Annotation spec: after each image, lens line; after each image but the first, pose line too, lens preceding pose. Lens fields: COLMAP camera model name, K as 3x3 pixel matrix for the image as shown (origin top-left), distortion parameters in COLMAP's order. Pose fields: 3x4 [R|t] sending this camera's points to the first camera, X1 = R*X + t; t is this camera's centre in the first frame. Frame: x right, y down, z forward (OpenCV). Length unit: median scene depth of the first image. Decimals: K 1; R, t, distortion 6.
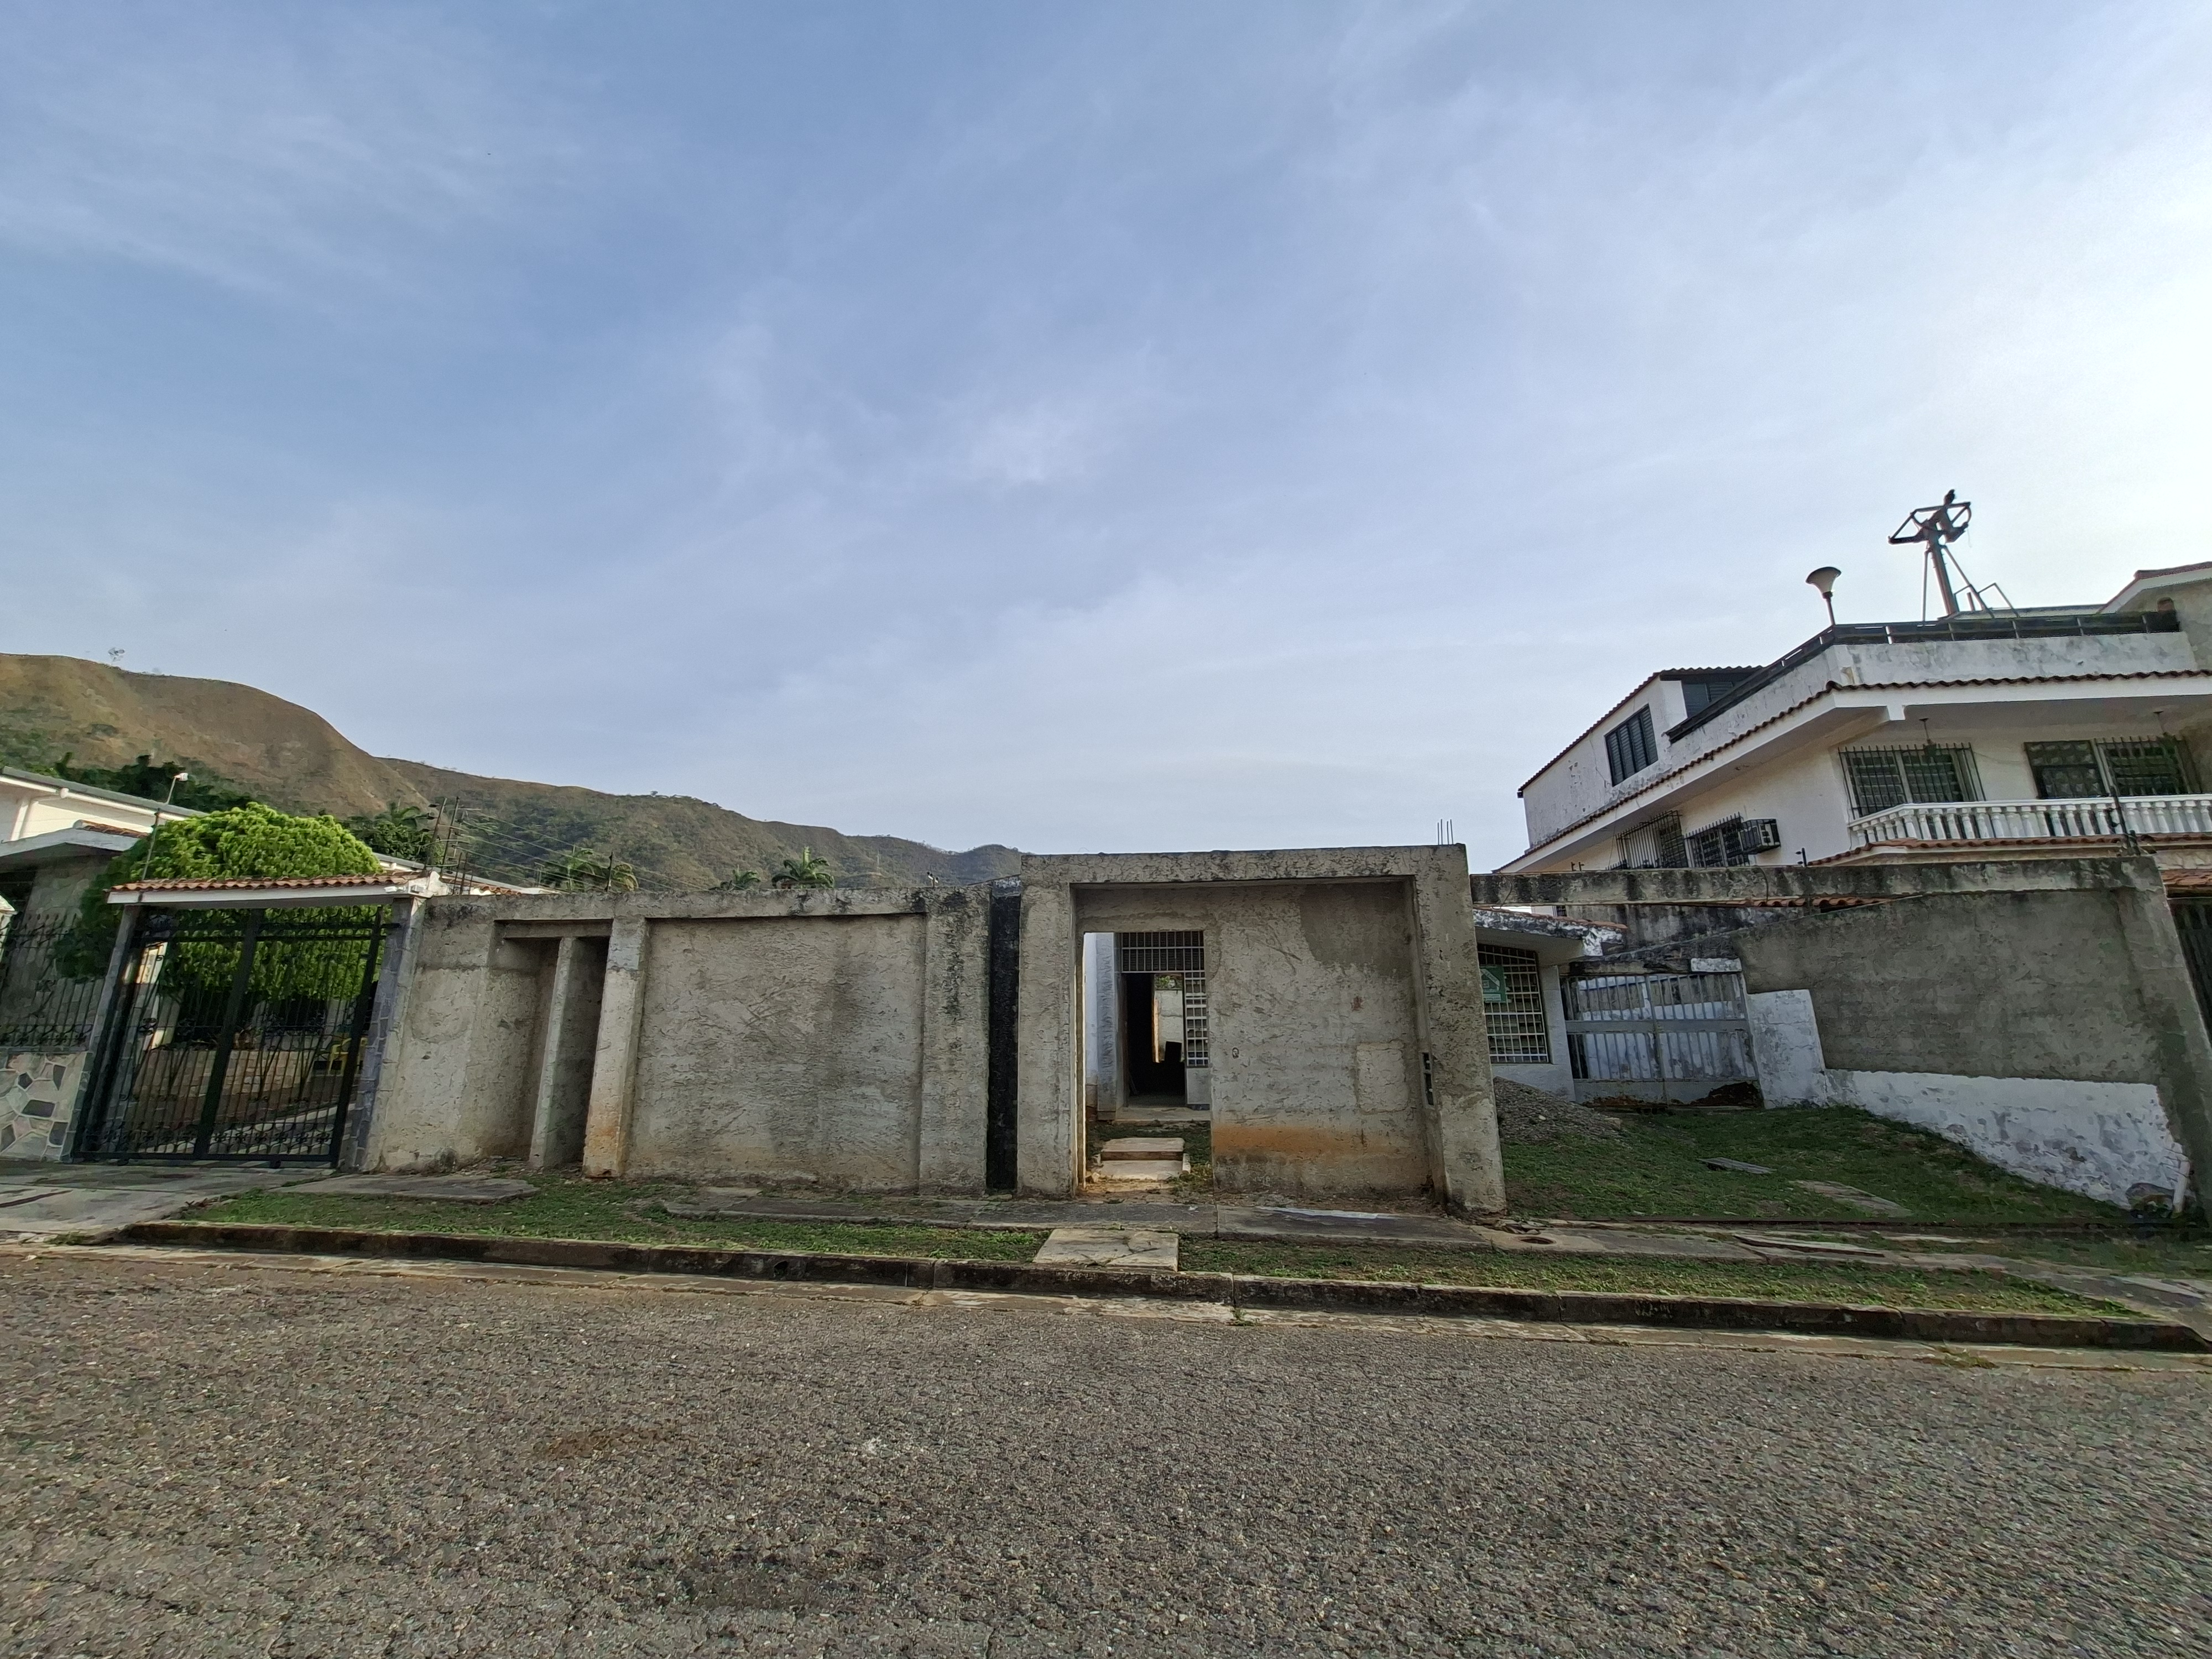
lens RADIAL K [[868.9, 0, 1099.2], [0, 868.9, 824.0], [0, 0, 1]] dist [-0.009526, 0.002943]
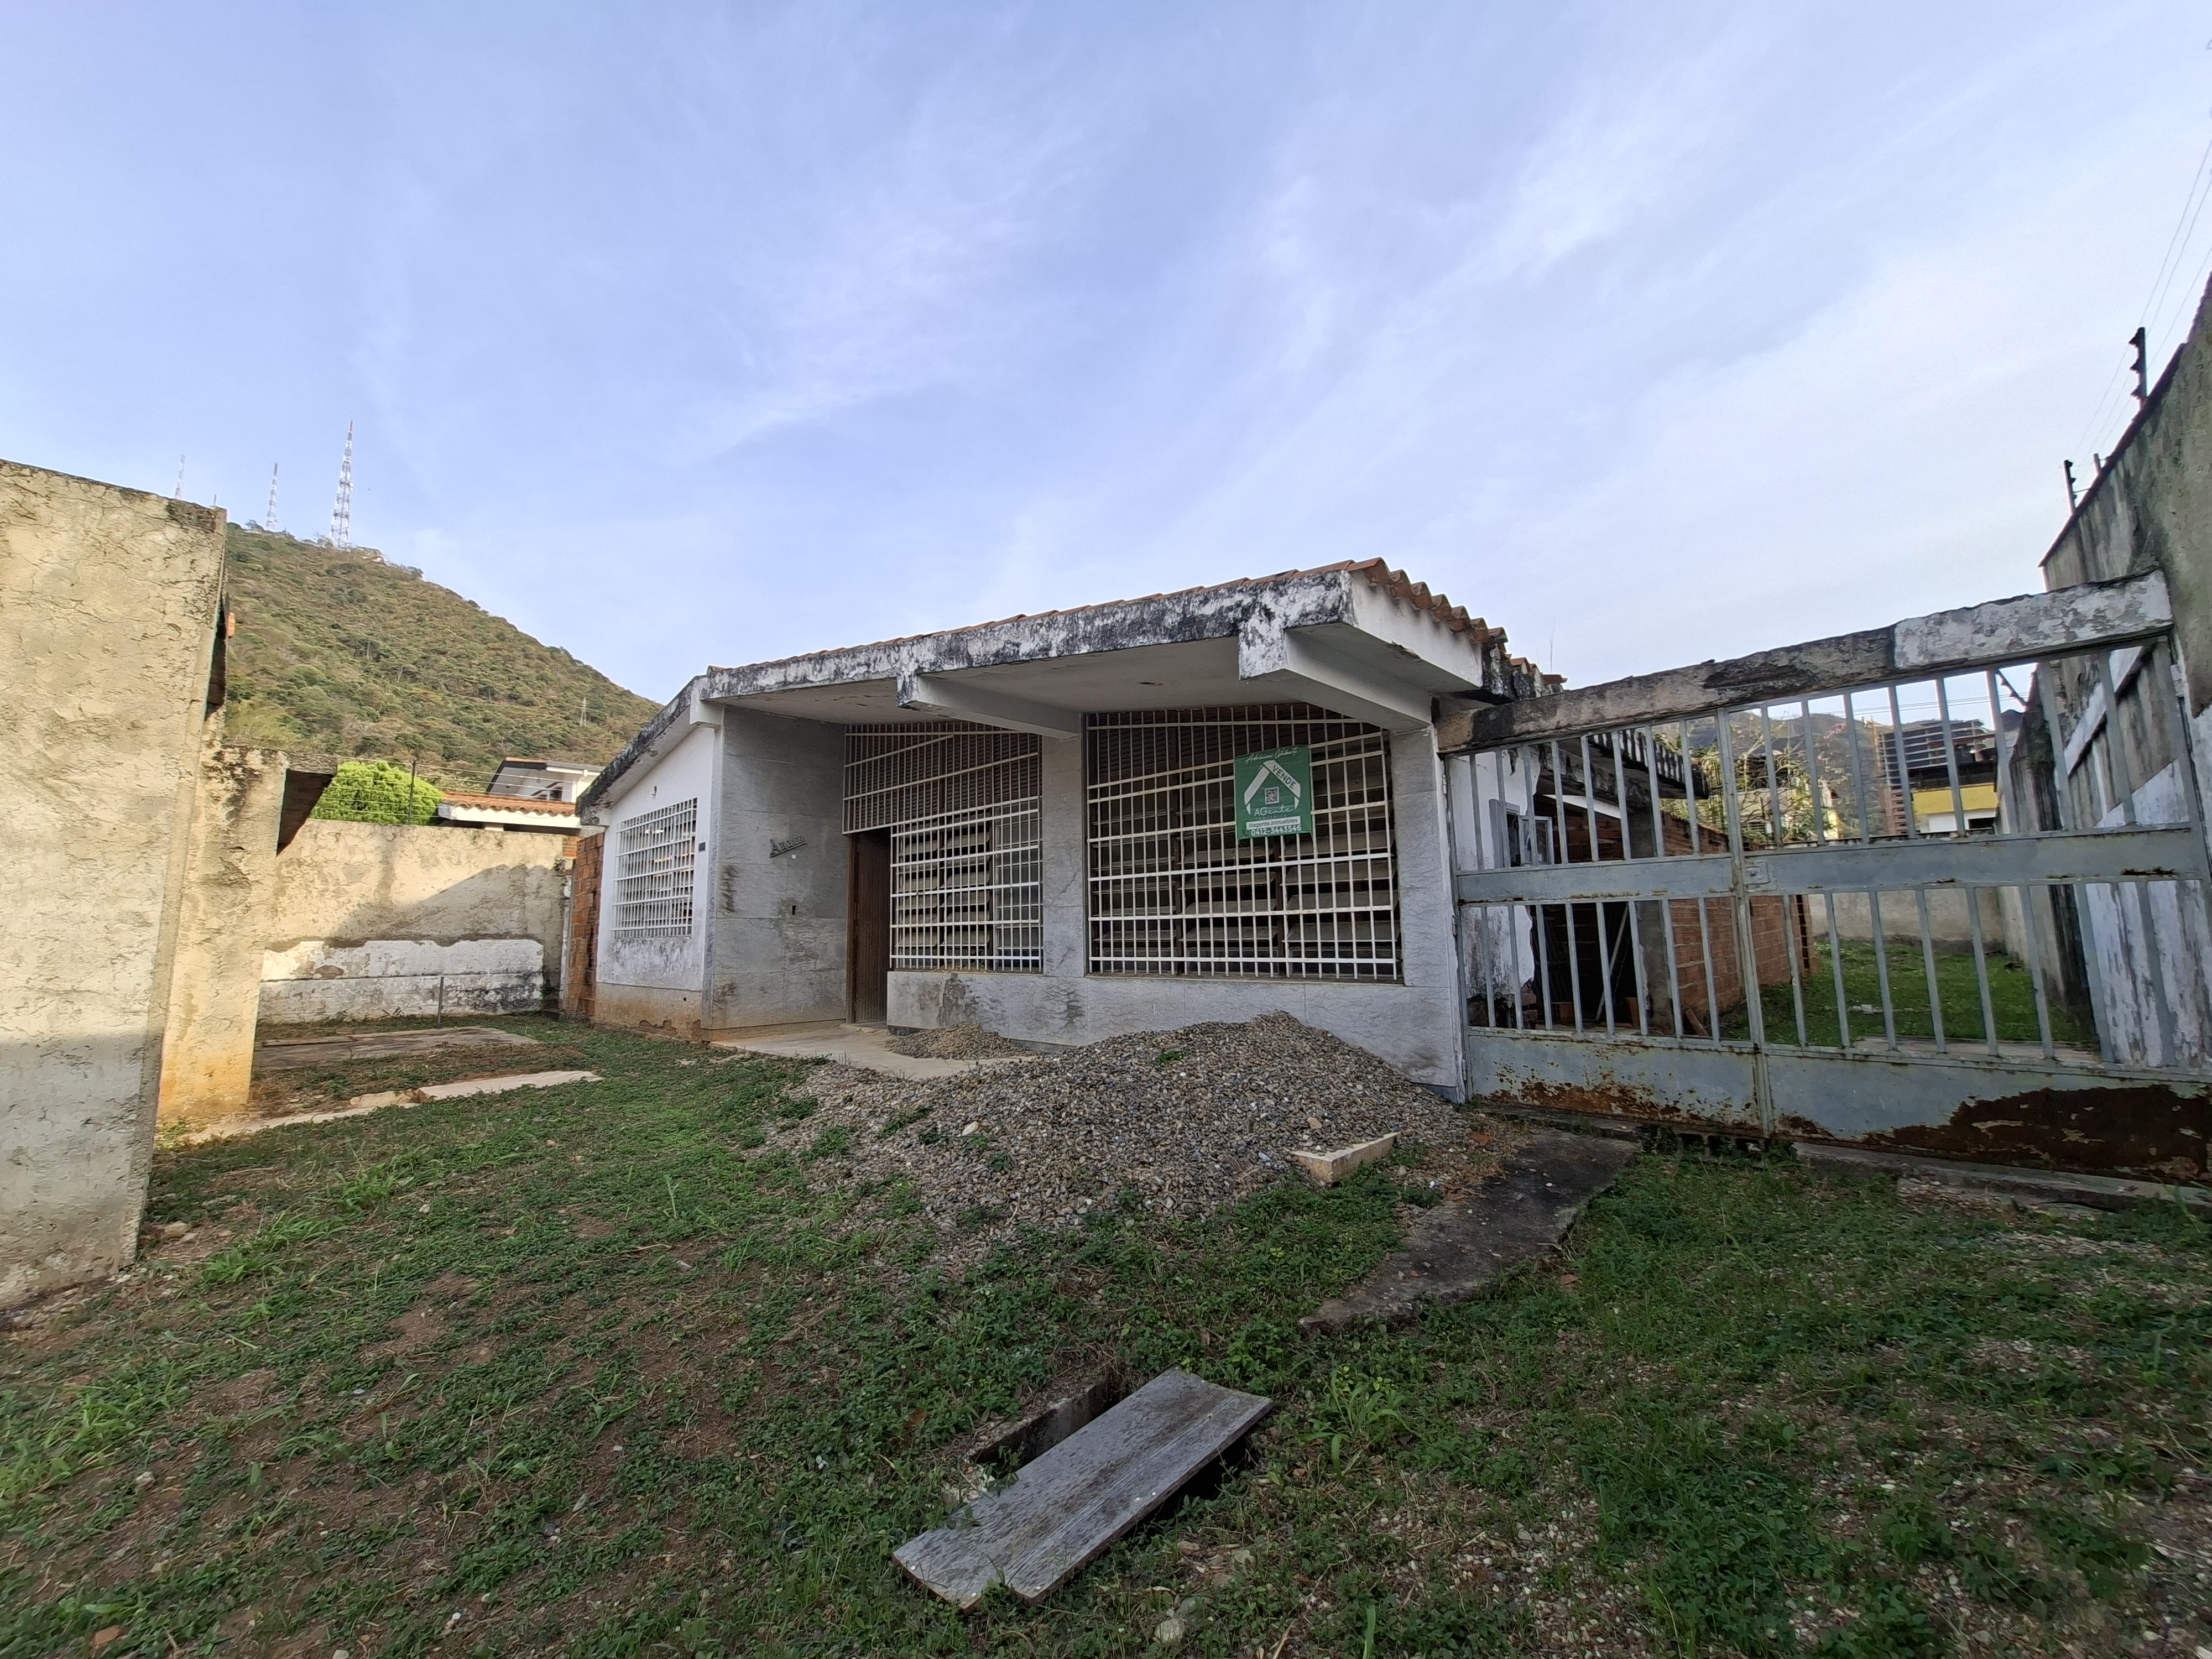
lens RADIAL K [[868.9, 0, 1102.3], [0, 868.9, 823.6], [0, 0, 1]] dist [-0.009526, 0.002943]
pose [[0.772964, -0.084759, -0.628762, 1.064602], [0.159899, 0.985071, 0.063781, 0.260186], [0.613969, -0.149839, 0.774977, 1.019429]]
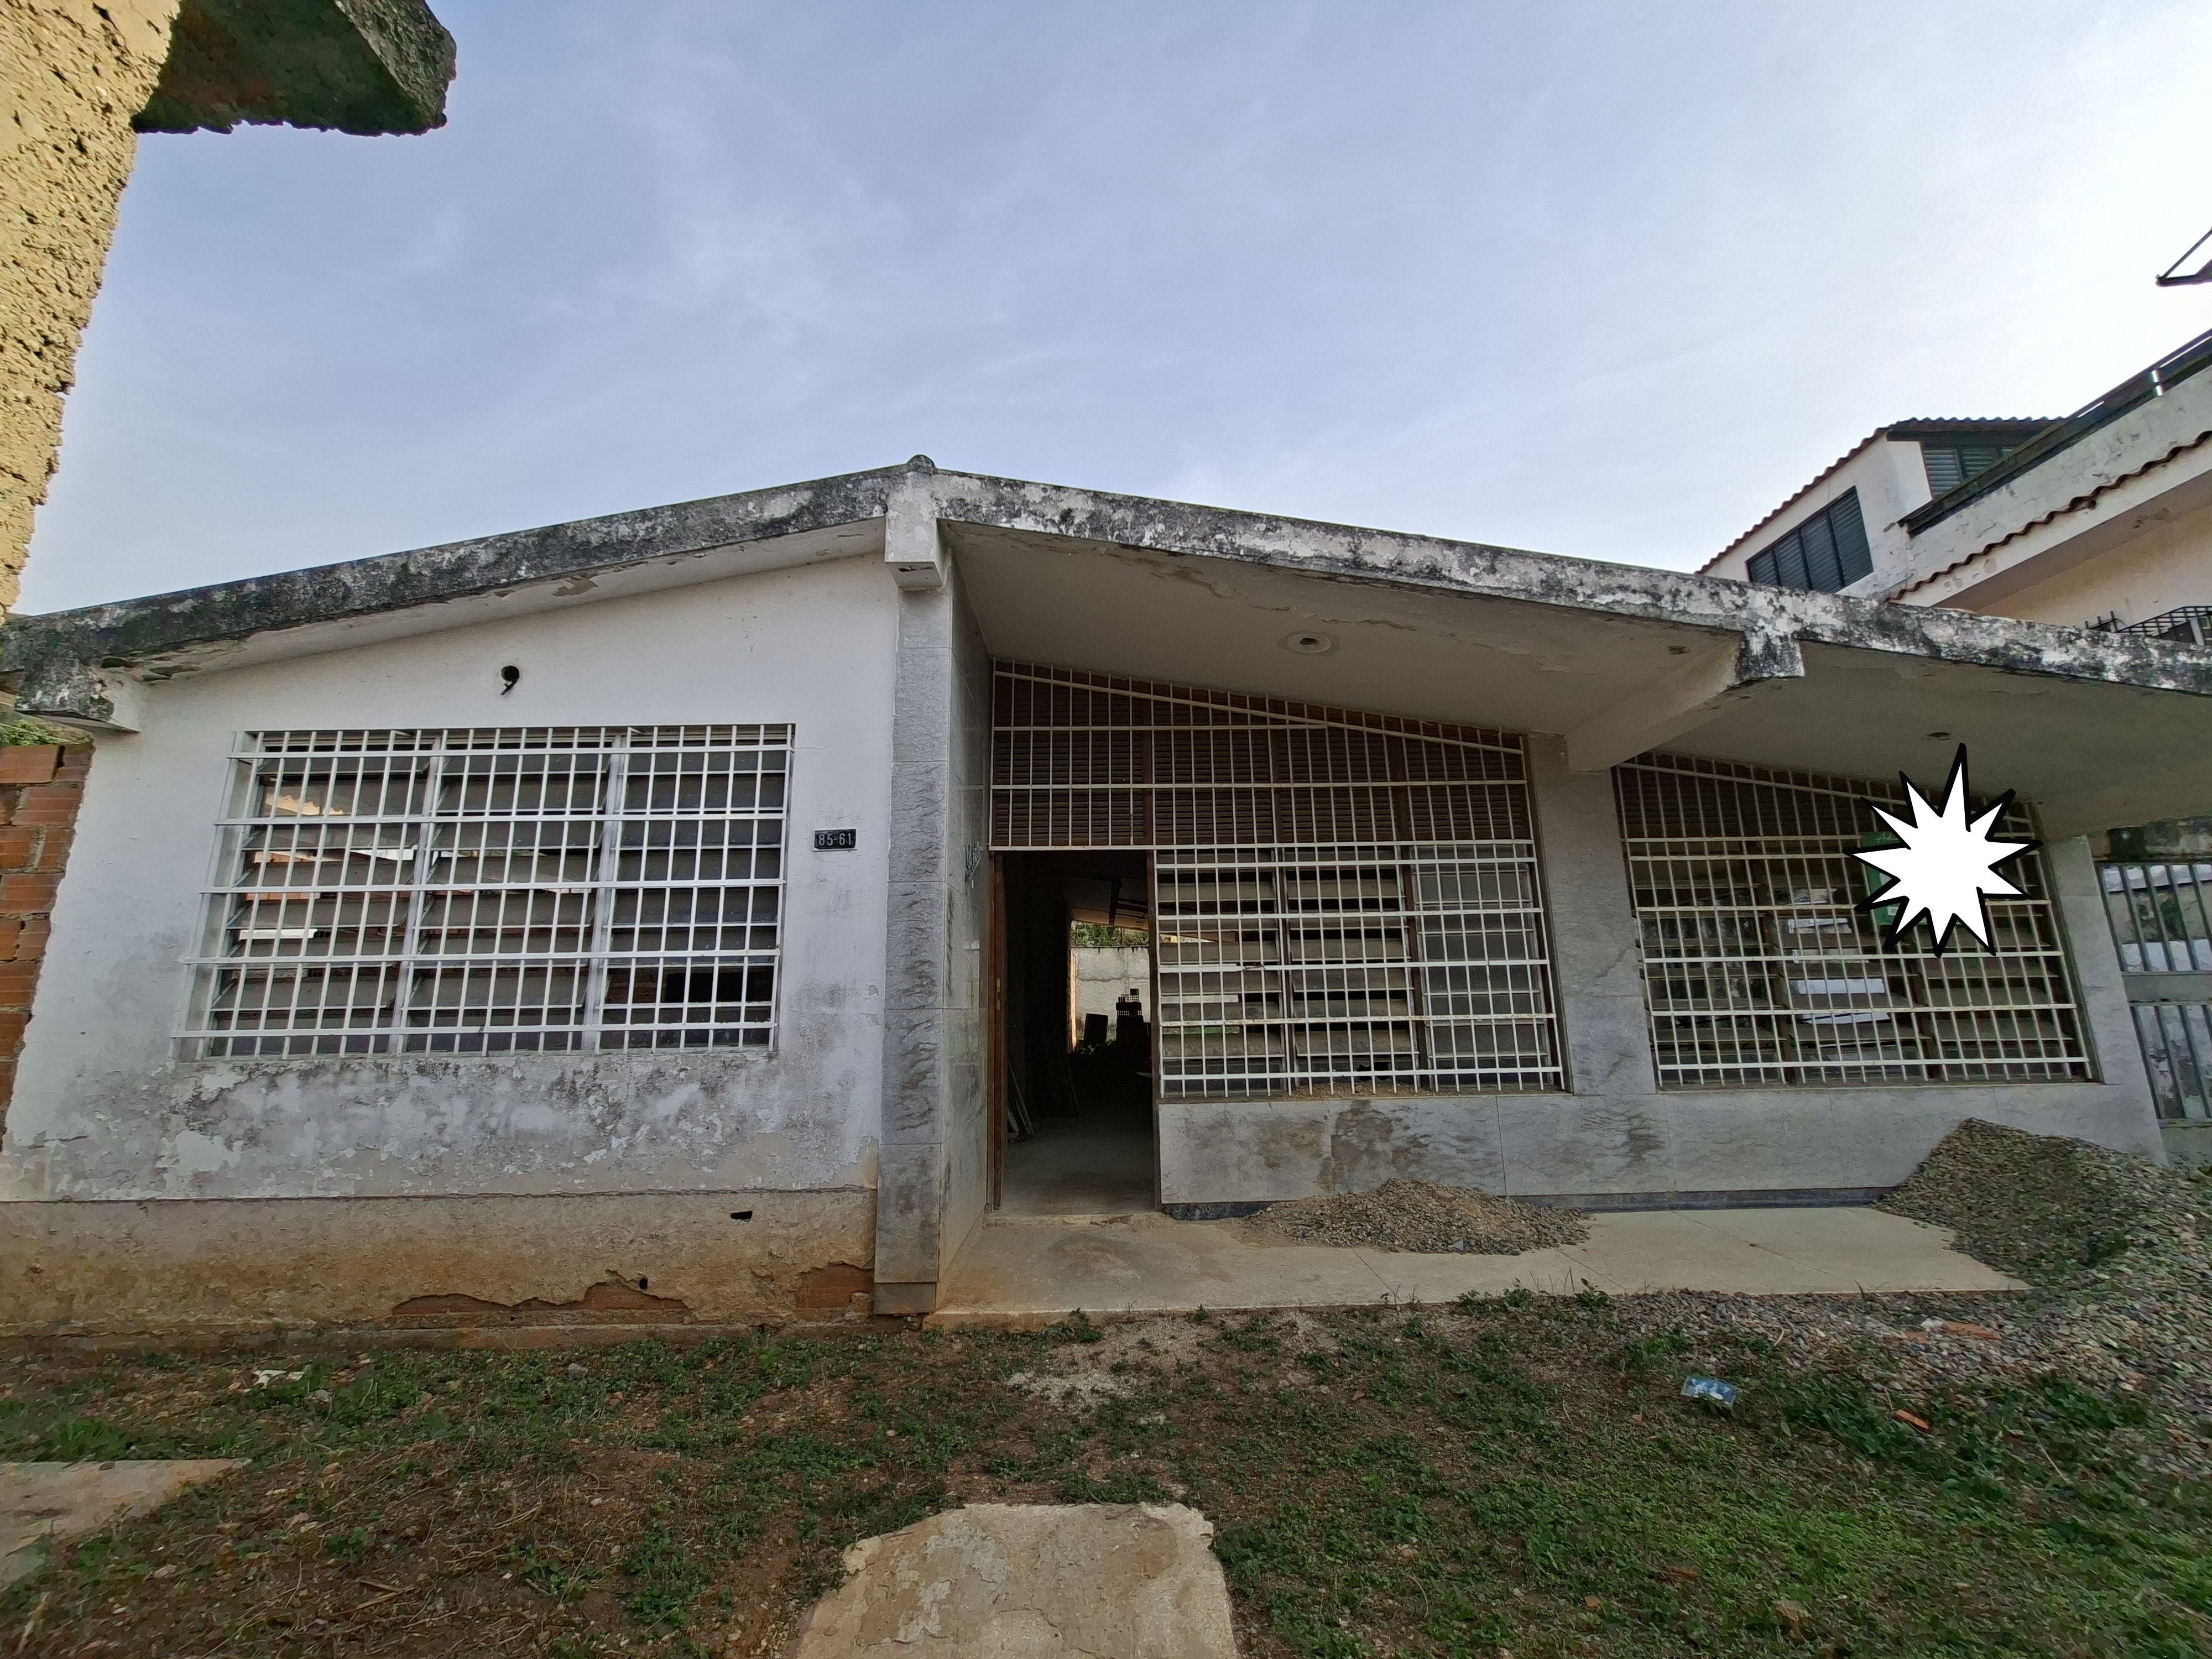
lens RADIAL K [[868.9, 0, 1104.5], [0, 868.9, 828.8], [0, 0, 1]] dist [-0.009526, 0.002943]
pose [[0.994753, 0.013708, 0.101386, 0.064996], [-0.017866, 0.999031, 0.040215, 0.250234], [-0.100736, -0.041816, 0.994034, 1.069658]]
